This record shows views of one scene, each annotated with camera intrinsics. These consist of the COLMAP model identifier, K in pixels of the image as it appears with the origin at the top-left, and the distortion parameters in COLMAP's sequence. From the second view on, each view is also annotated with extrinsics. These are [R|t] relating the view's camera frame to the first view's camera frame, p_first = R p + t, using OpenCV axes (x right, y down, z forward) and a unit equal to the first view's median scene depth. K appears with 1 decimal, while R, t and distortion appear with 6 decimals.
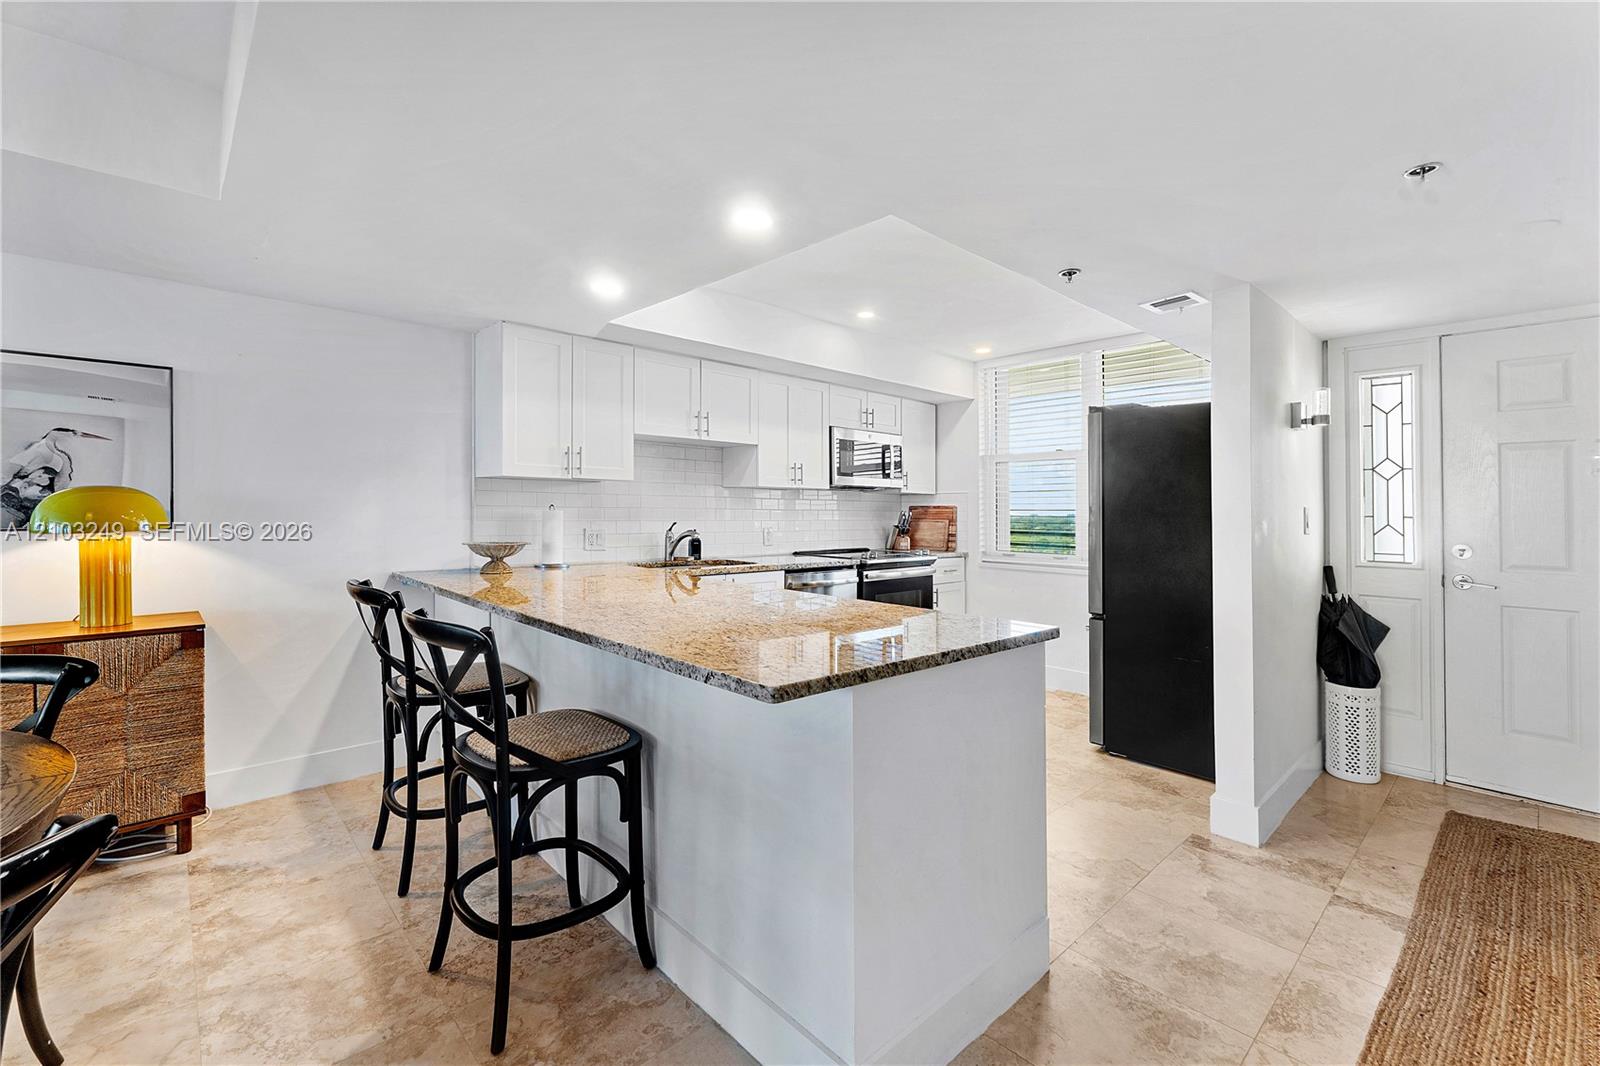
lens RADIAL K [[683.4, 0, 769.8], [0, 683.4, 500.5], [0, 0, 1]] dist [-0.002715, 0.001230]
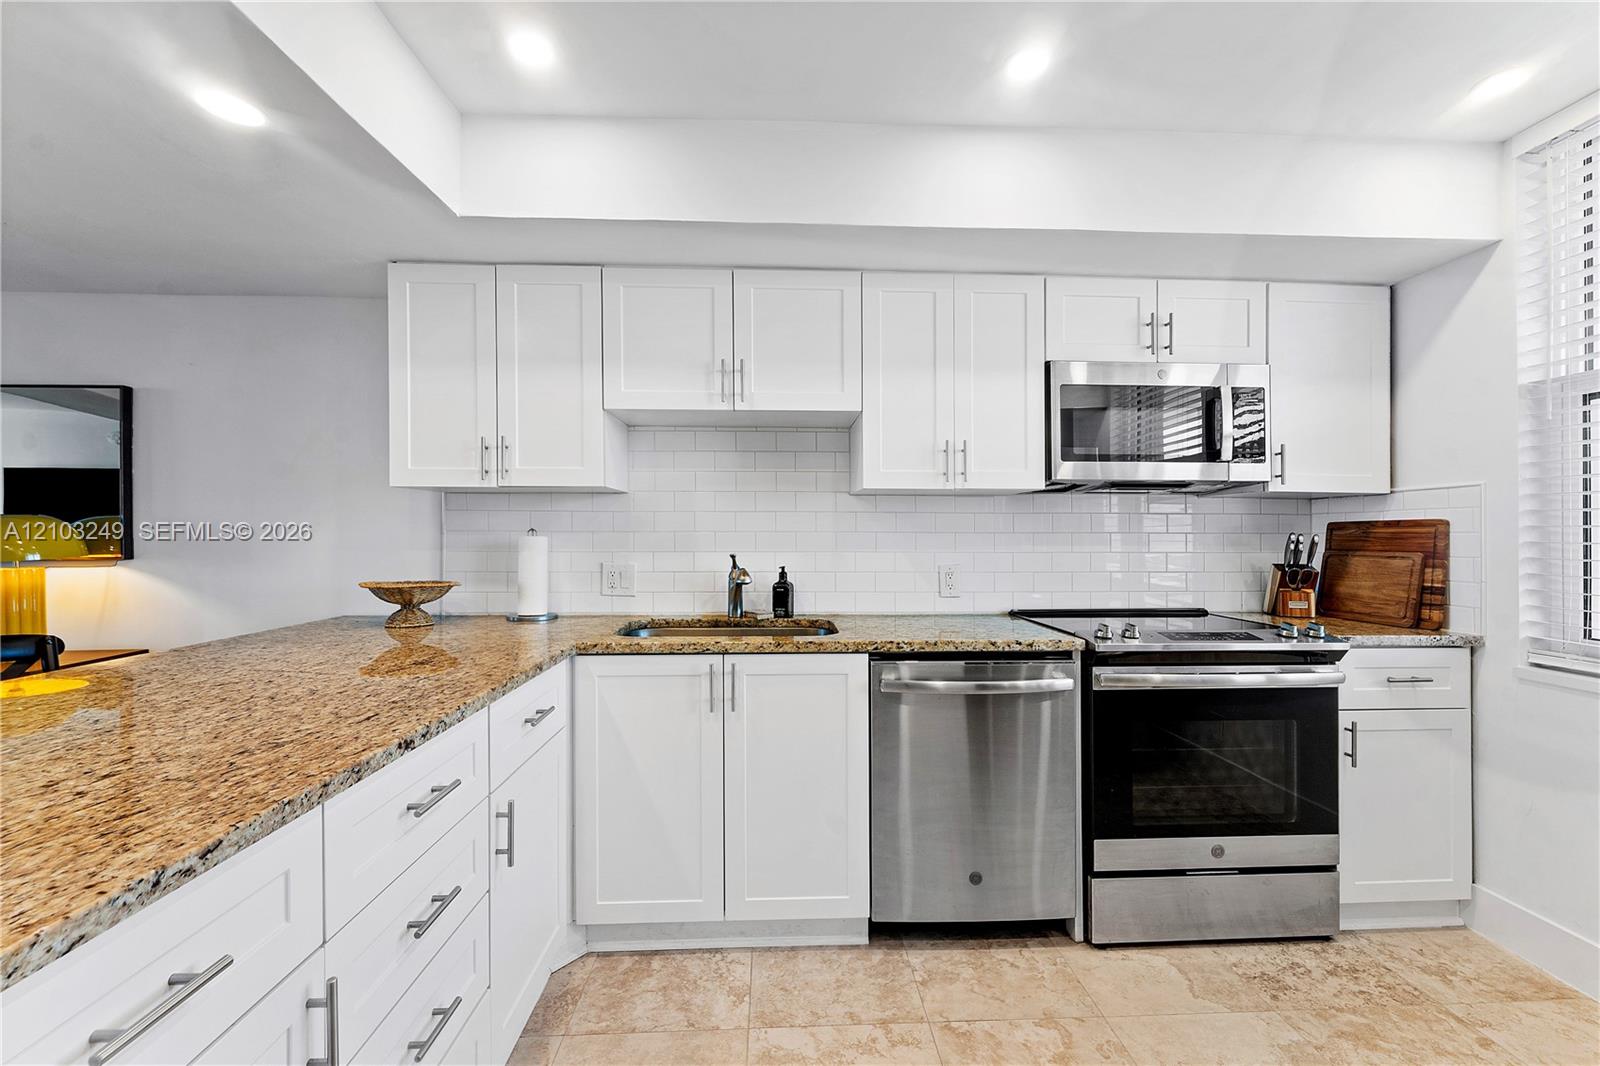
lens RADIAL K [[683.4, 0, 808.7], [0, 683.4, 543.0], [0, 0, 1]] dist [-0.002715, 0.001230]
pose [[0.786049, -0.000263, -0.618164, 0.319882], [0.015958, 0.999675, 0.019867, 0.011547], [0.617958, -0.025481, 0.785798, 0.636340]]
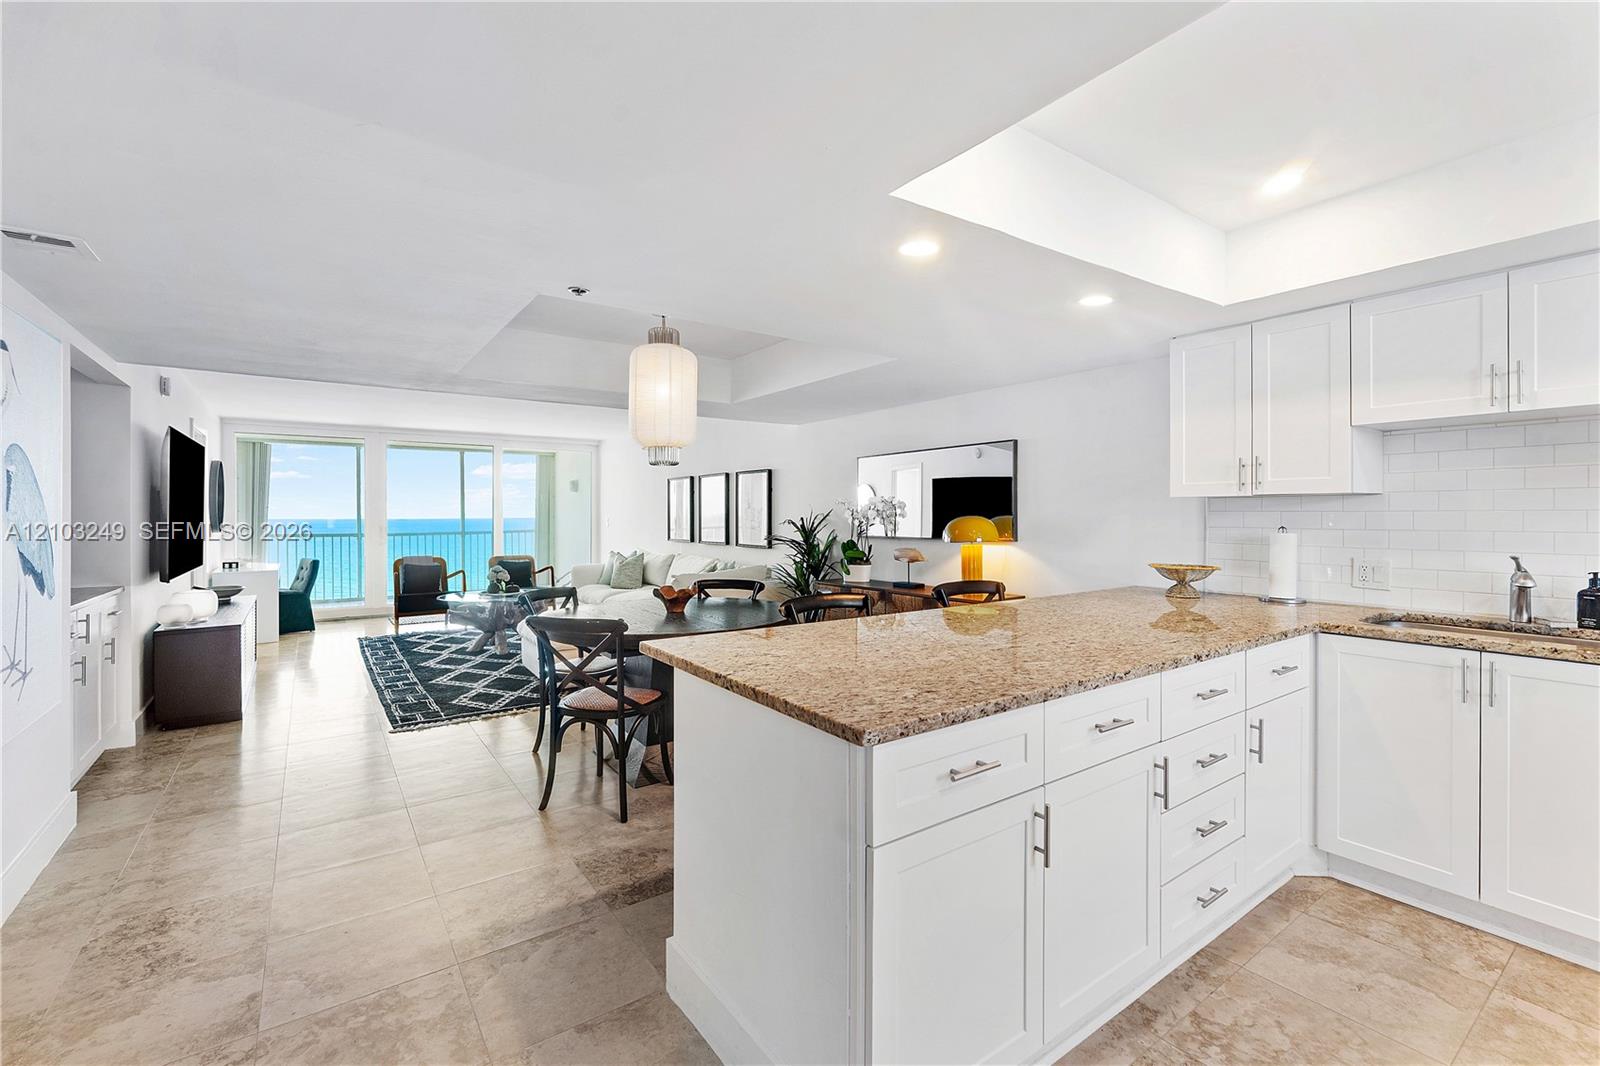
lens RADIAL K [[683.4, 0, 820.6], [0, 683.4, 517.4], [0, 0, 1]] dist [-0.002715, 0.001230]
pose [[-0.083508, -0.005622, -0.996491, 0.547940], [0.015782, 0.999851, -0.006963, -0.007765], [0.996382, -0.016308, -0.083407, 0.516042]]
